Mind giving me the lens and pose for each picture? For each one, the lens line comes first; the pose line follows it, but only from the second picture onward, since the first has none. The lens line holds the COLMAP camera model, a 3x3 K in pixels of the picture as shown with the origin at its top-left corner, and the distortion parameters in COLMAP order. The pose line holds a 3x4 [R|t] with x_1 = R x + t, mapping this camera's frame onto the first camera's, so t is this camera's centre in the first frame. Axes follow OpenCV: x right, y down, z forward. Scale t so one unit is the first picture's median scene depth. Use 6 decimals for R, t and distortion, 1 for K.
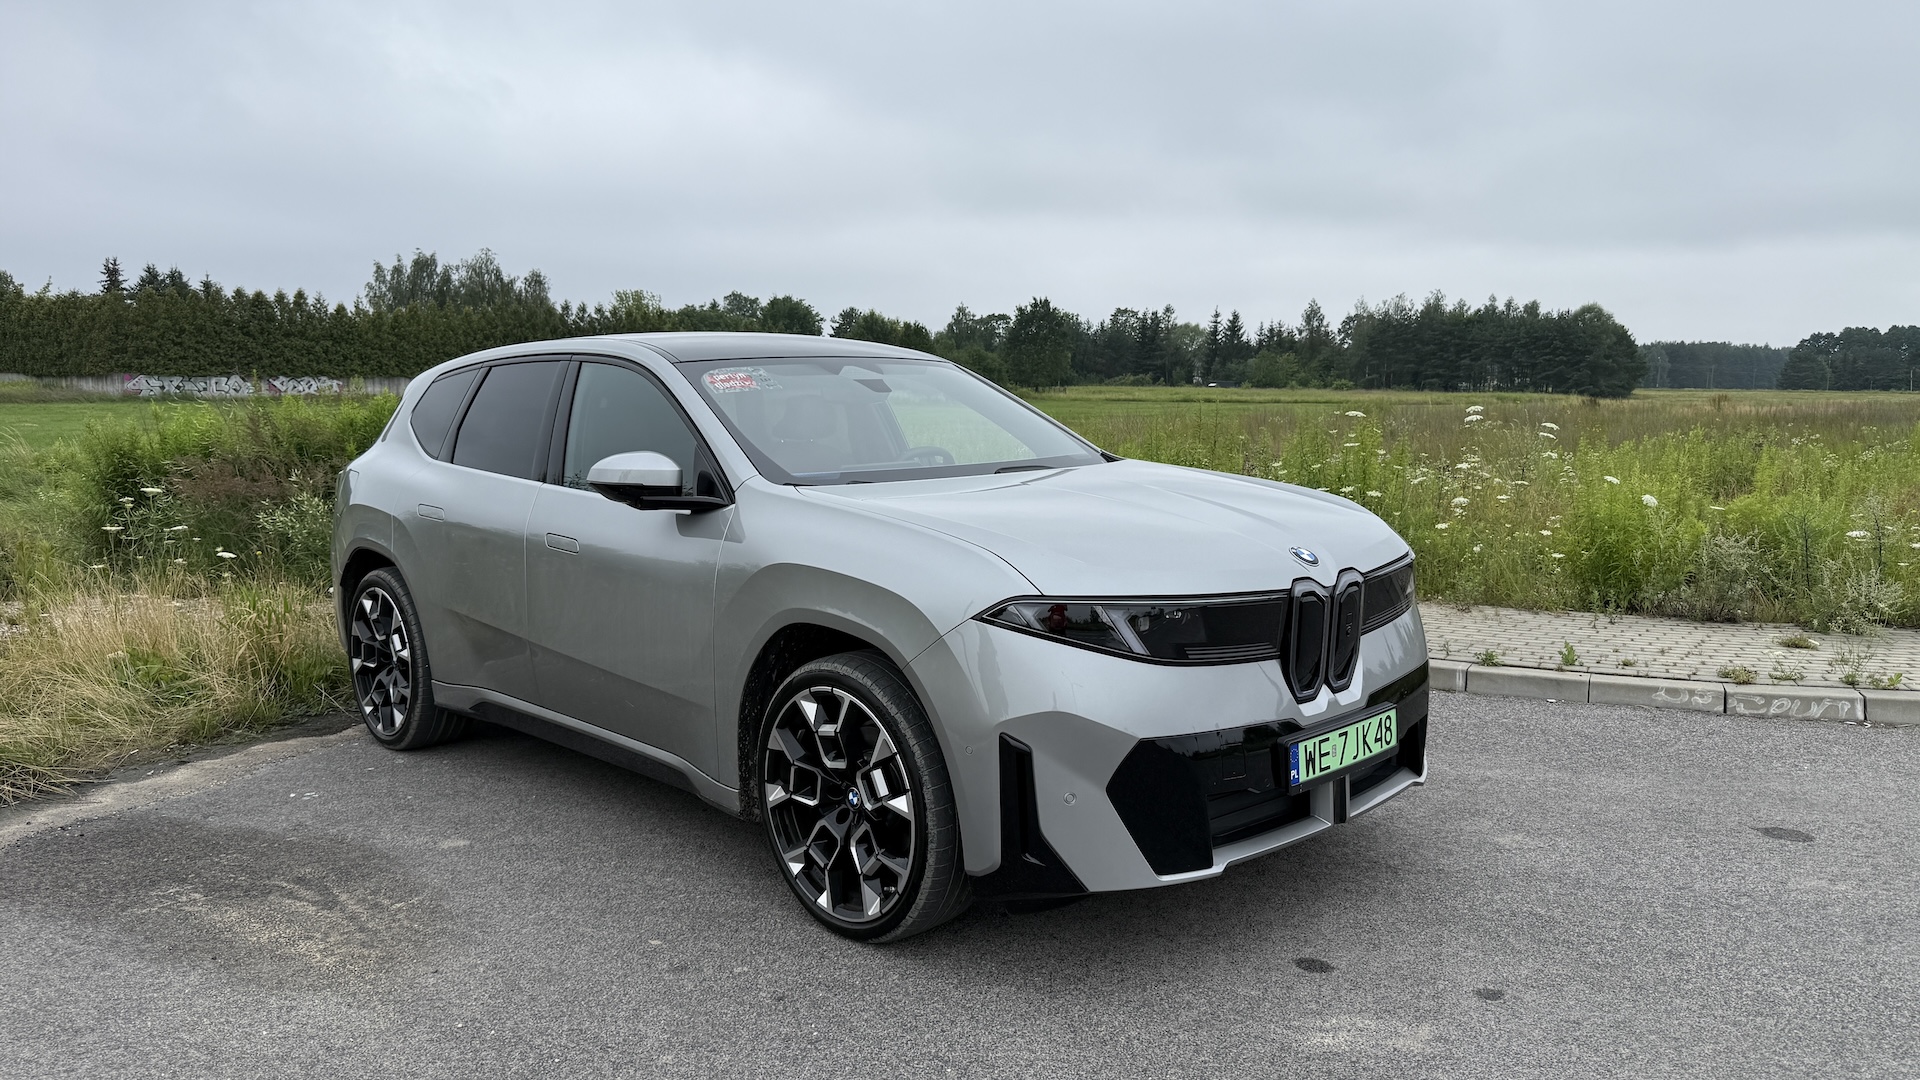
lens RADIAL K [[1348.6, 0, 956.9], [0, 1348.6, 547.0], [0, 0, 1]] dist [0.073168, -0.107261]
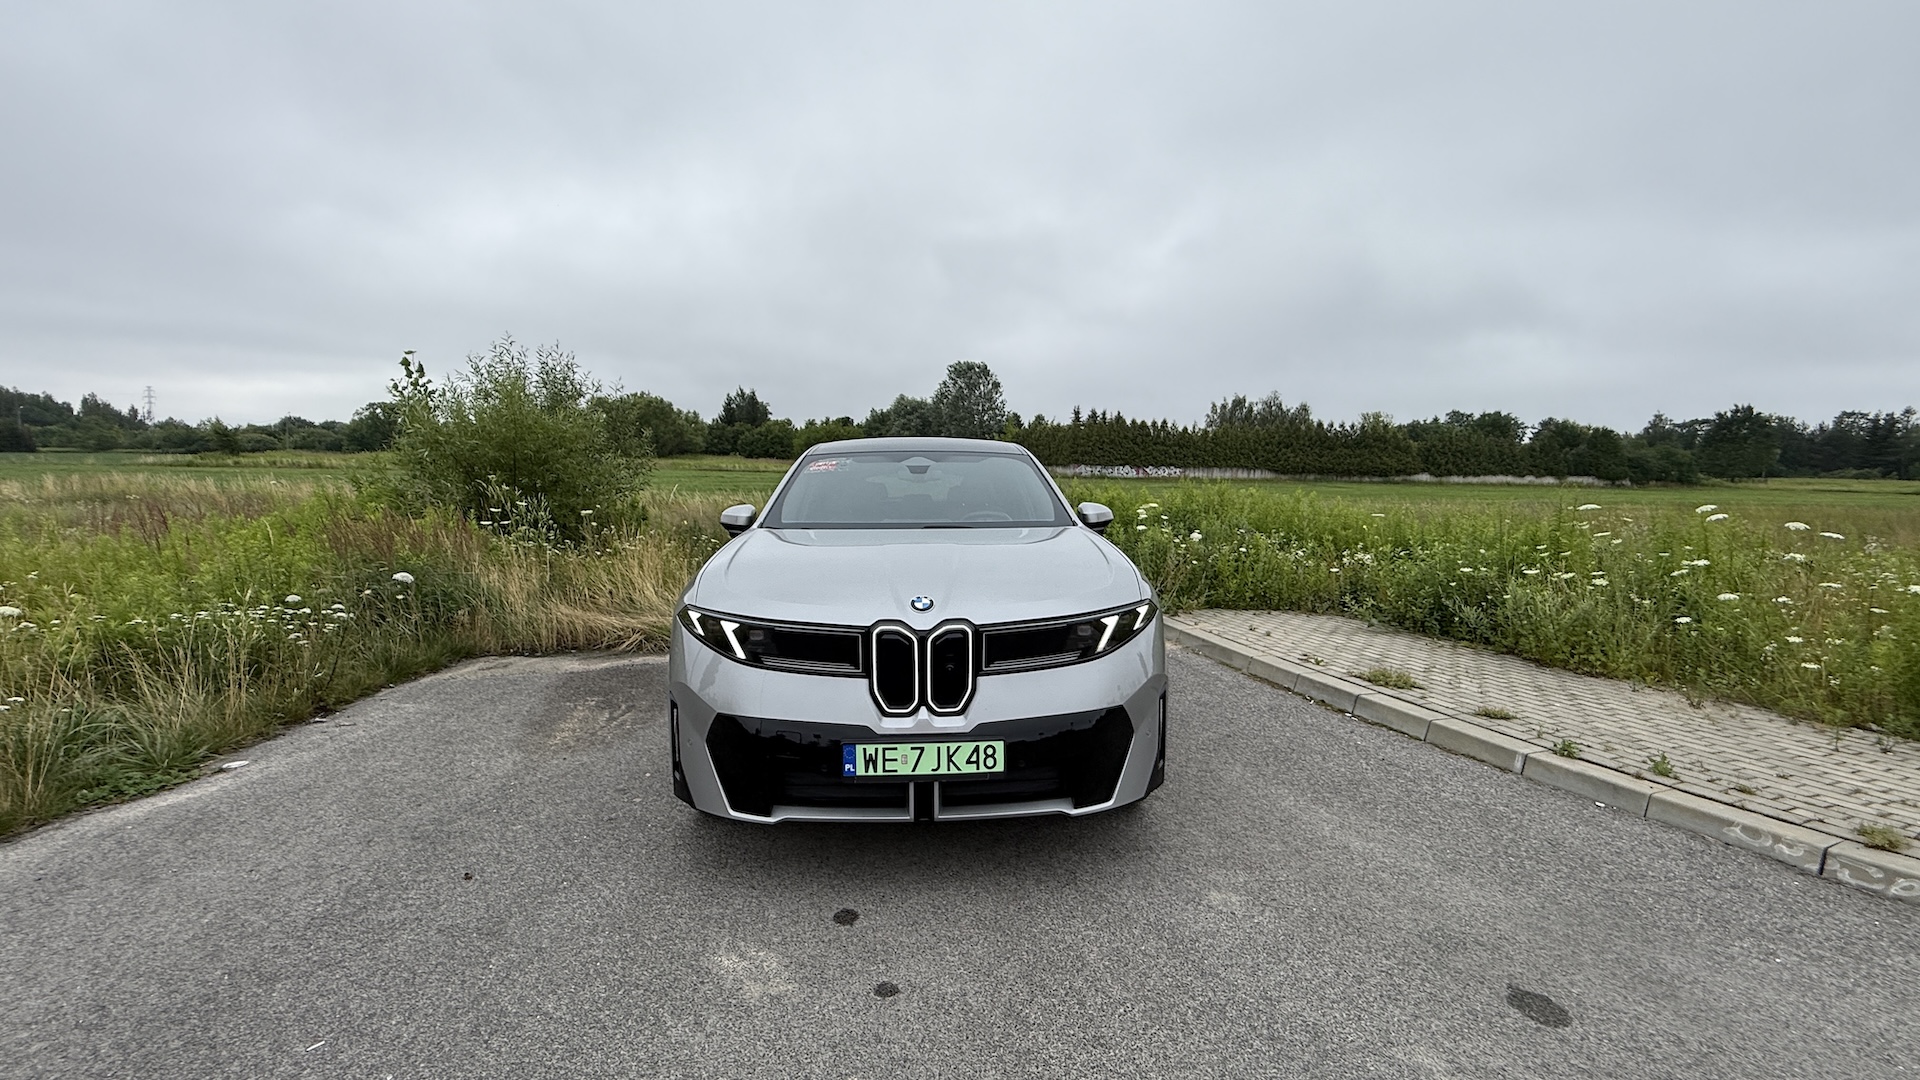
lens RADIAL K [[811.3, 0, 957.6], [0, 811.3, 535.9], [0, 0, 1]] dist [0.000487, 0.000343]
pose [[0.753621, 0.063337, -0.654250, 0.750255], [-0.089591, 0.995956, -0.006781, -0.052941], [0.651175, 0.063725, 0.756248, 0.422570]]
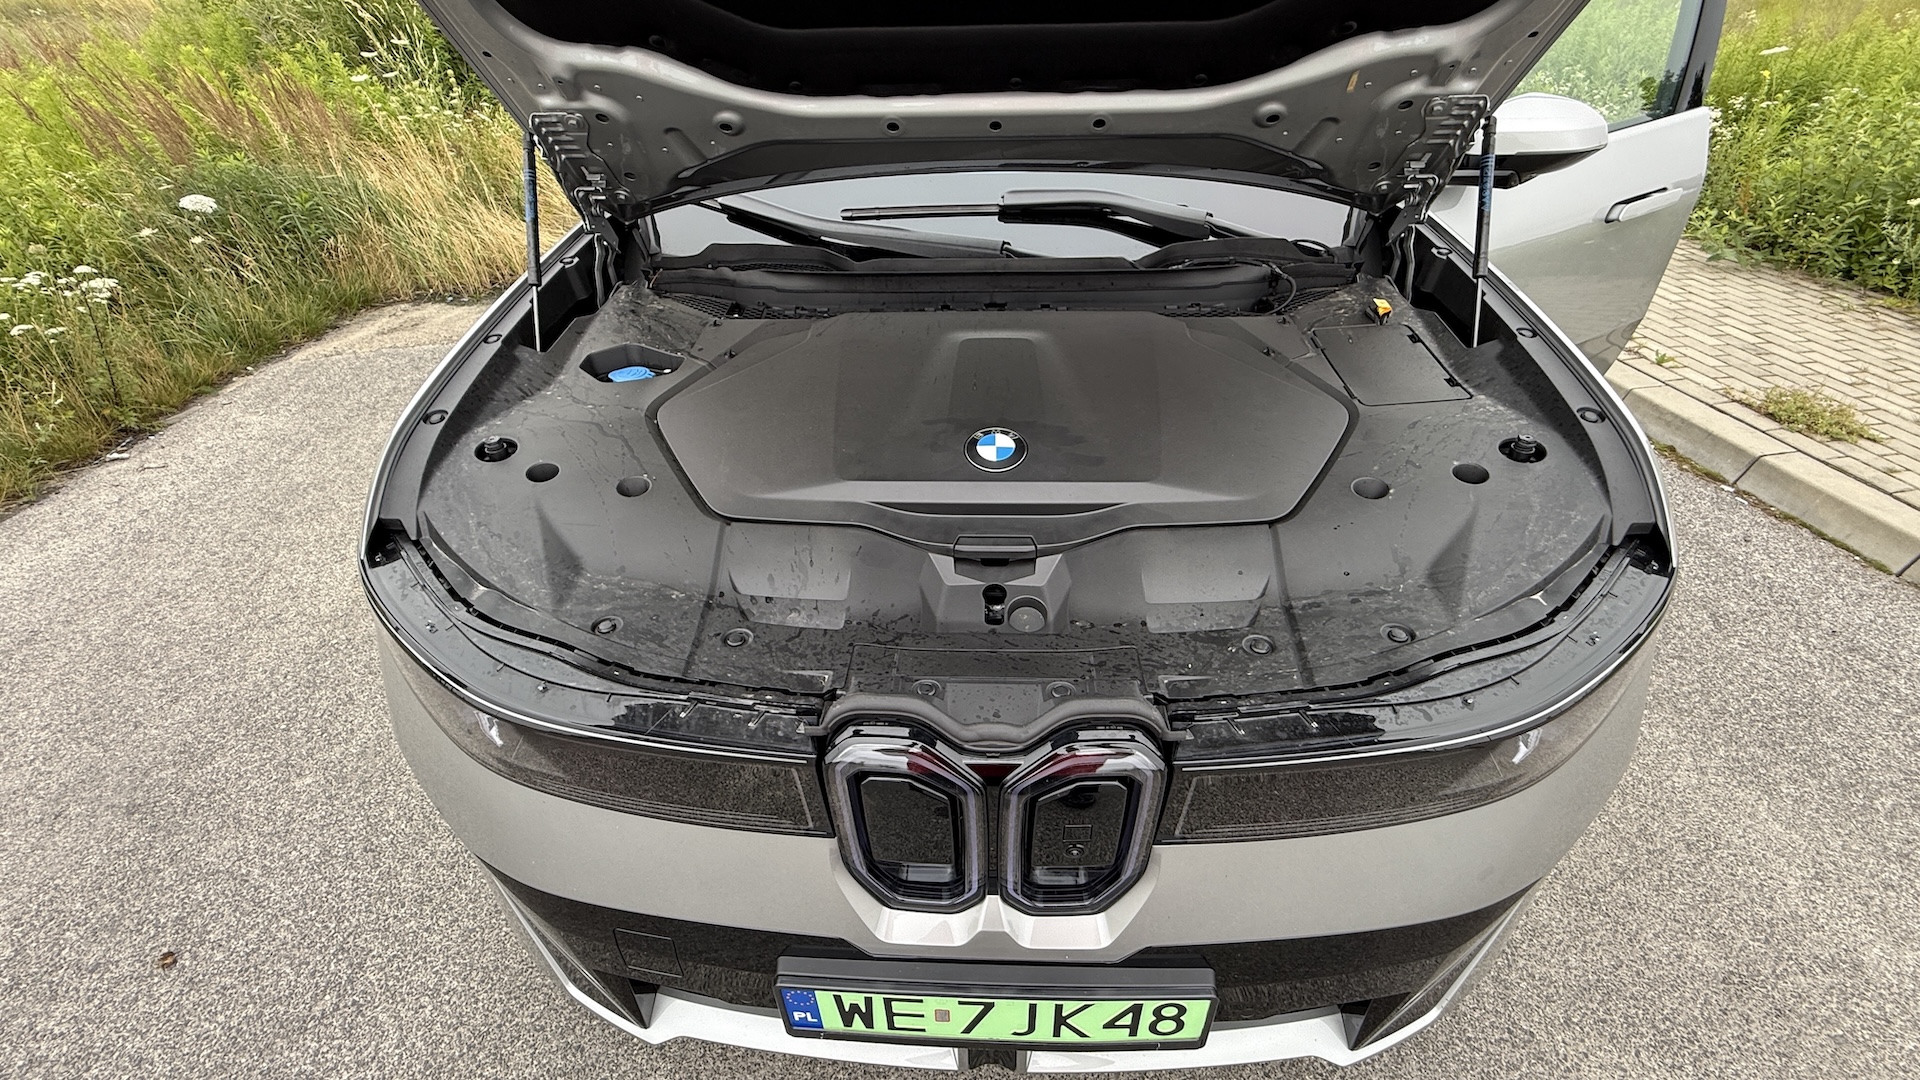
lens RADIAL K [[811.3, 0, 957.6], [0, 811.3, 535.9], [0, 0, 1]] dist [0.000487, 0.000343]
pose [[0.690446, 0.426289, -0.584433, 0.356413], [-0.076823, 0.846557, 0.526725, -0.139250], [0.719293, -0.318777, 0.617251, 0.829427]]
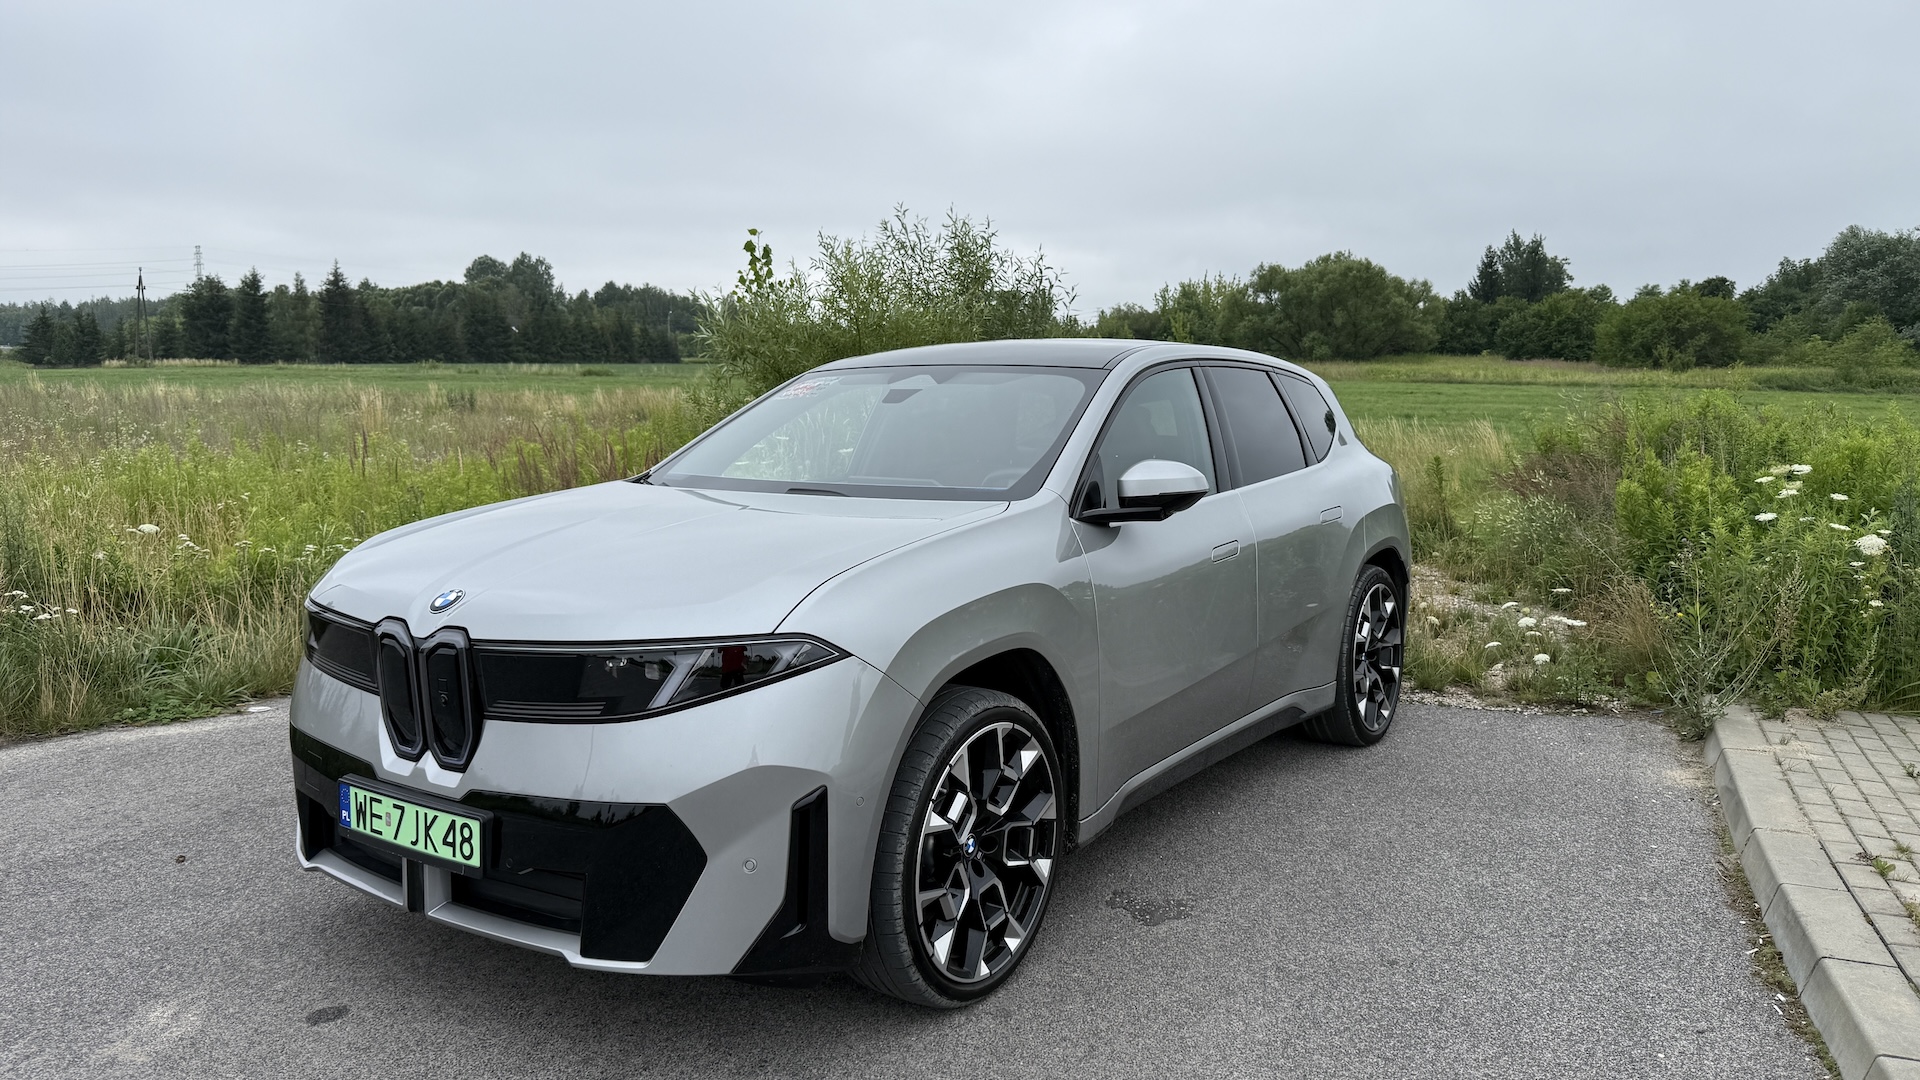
lens RADIAL K [[1341.5, 0, 953.2], [0, 1341.5, 542.9], [0, 0, 1]] dist [0.074933, -0.103376]
pose [[0.194865, 0.126341, -0.972659, 1.114858], [-0.122524, 0.987037, 0.103662, -0.153558], [0.973147, 0.098974, 0.207819, 1.089828]]
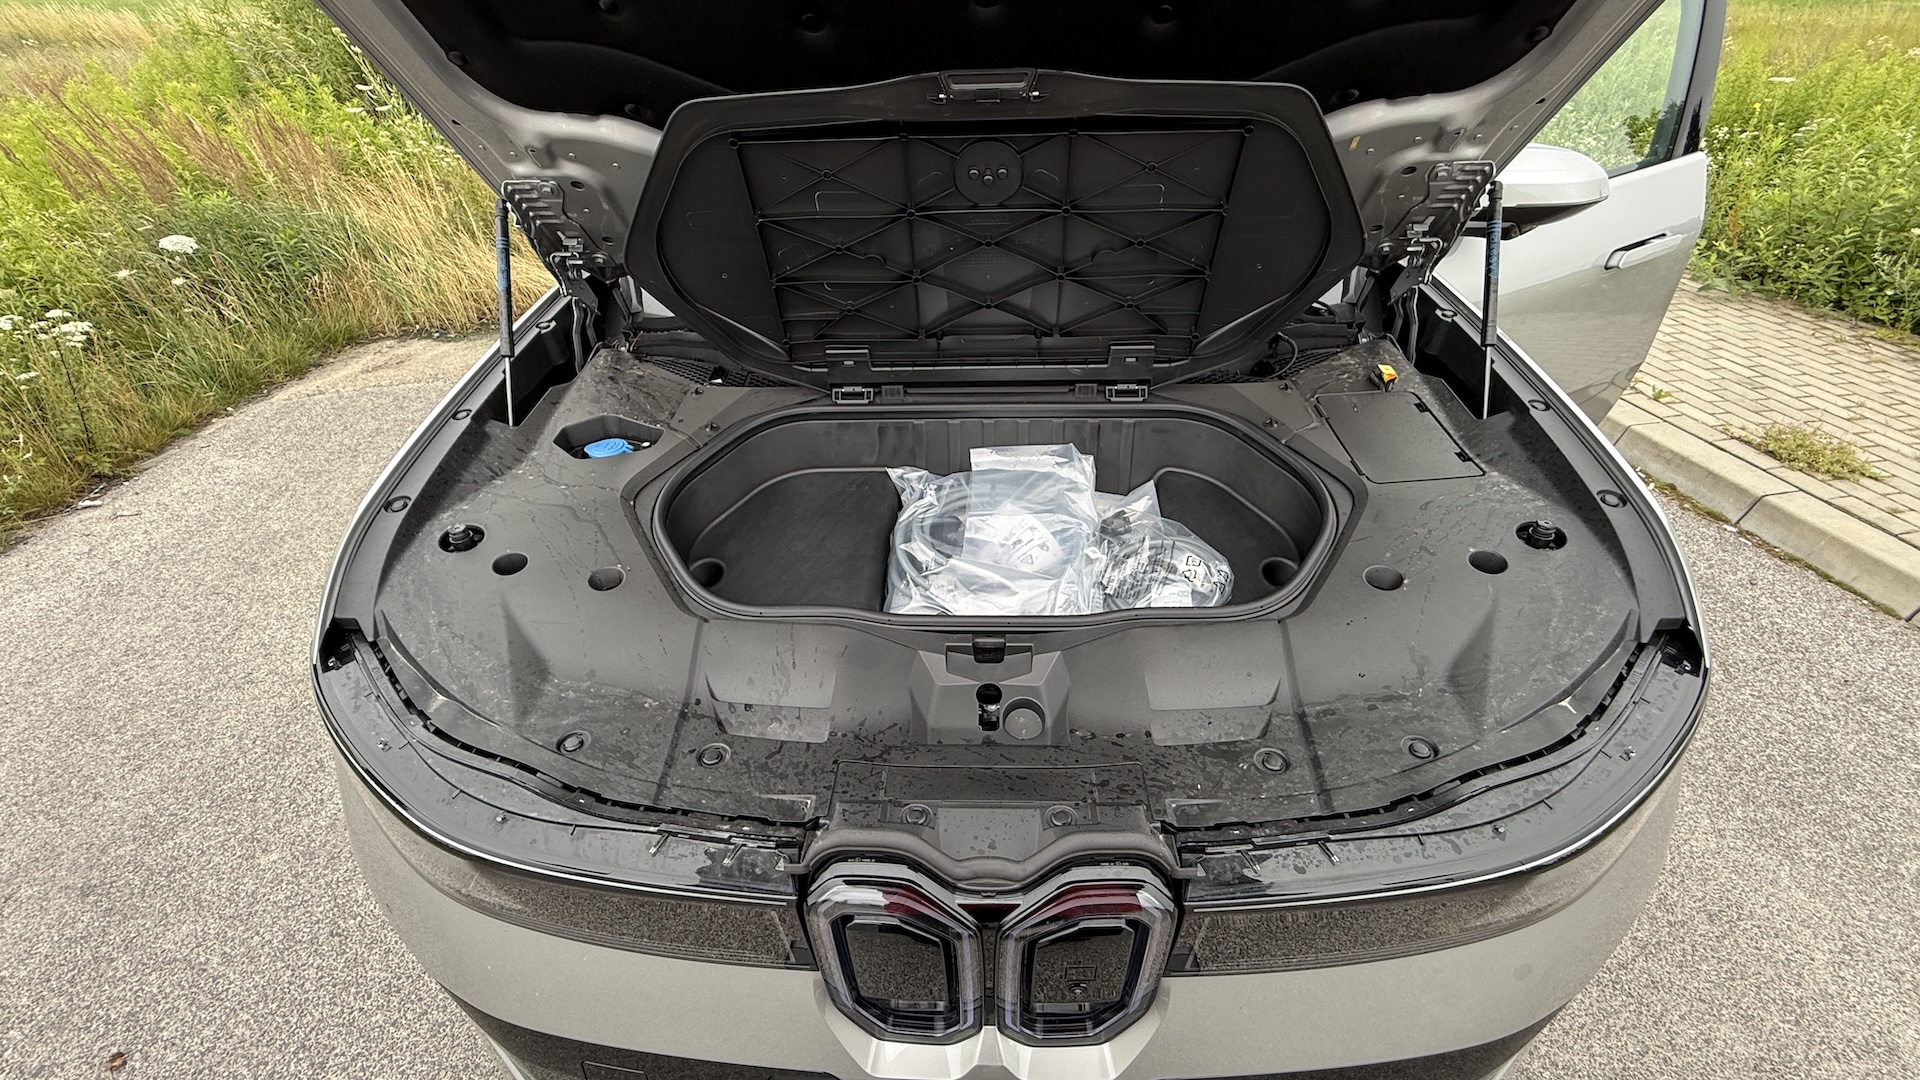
lens RADIAL K [[811.3, 0, 957.6], [0, 811.3, 535.9], [0, 0, 1]] dist [0.000487, 0.000343]
pose [[0.697659, 0.408454, -0.588589, 0.337148], [-0.074468, 0.858452, 0.507459, -0.153509], [0.712549, -0.310202, 0.629324, 0.847816]]
